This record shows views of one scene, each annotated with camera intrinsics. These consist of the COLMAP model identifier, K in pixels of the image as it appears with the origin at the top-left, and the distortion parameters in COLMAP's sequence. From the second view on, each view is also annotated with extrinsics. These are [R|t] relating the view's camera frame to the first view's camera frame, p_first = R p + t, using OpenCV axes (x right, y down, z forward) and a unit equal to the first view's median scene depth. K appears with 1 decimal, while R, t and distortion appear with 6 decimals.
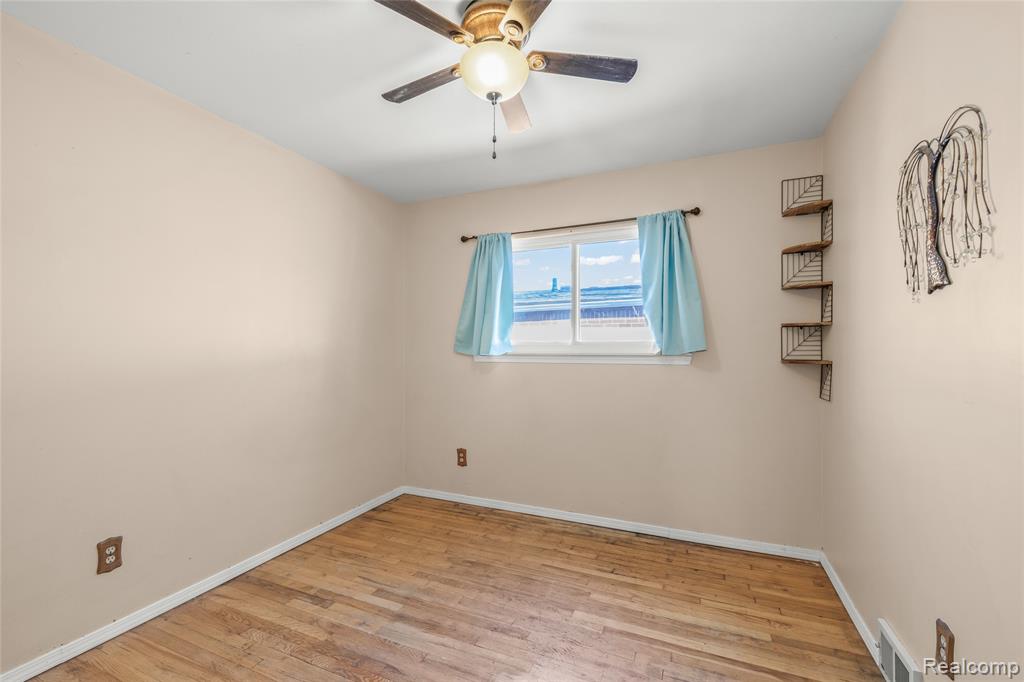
lens RADIAL K [[433.2, 0, 513.1], [0, 433.2, 342.6], [0, 0, 1]] dist [0.000592, -0.001014]
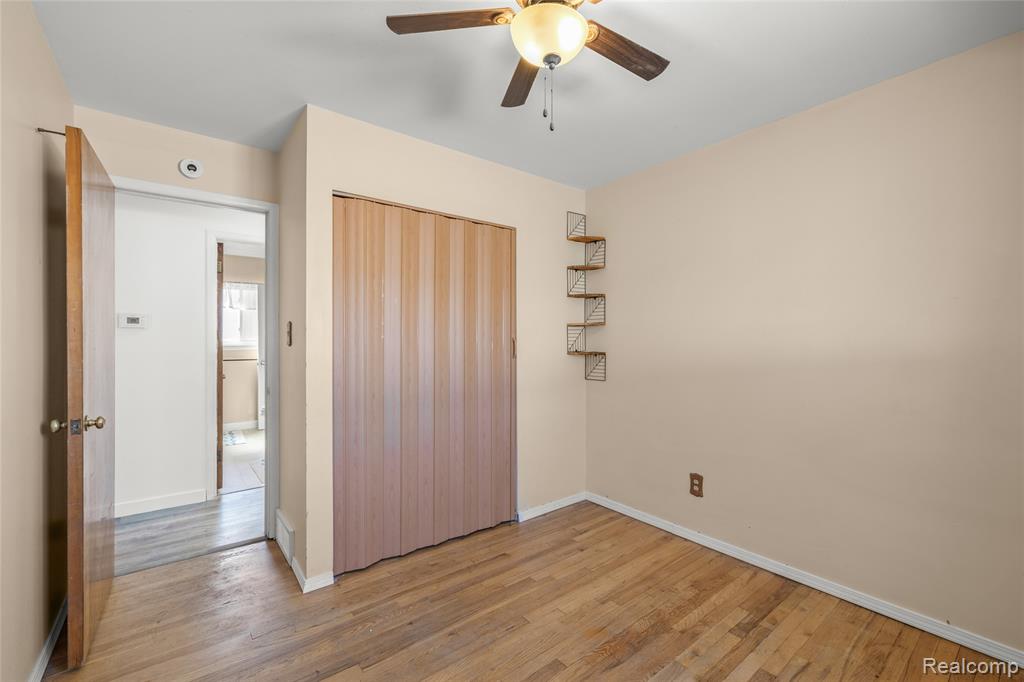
lens RADIAL K [[433.2, 0, 511.7], [0, 433.2, 337.5], [0, 0, 1]] dist [0.000592, -0.001014]
pose [[-0.470531, 0.000049, -0.882384, 0.604811], [0.004556, 0.999987, -0.002374, -0.006708], [0.882372, -0.005138, -0.470525, 1.055479]]
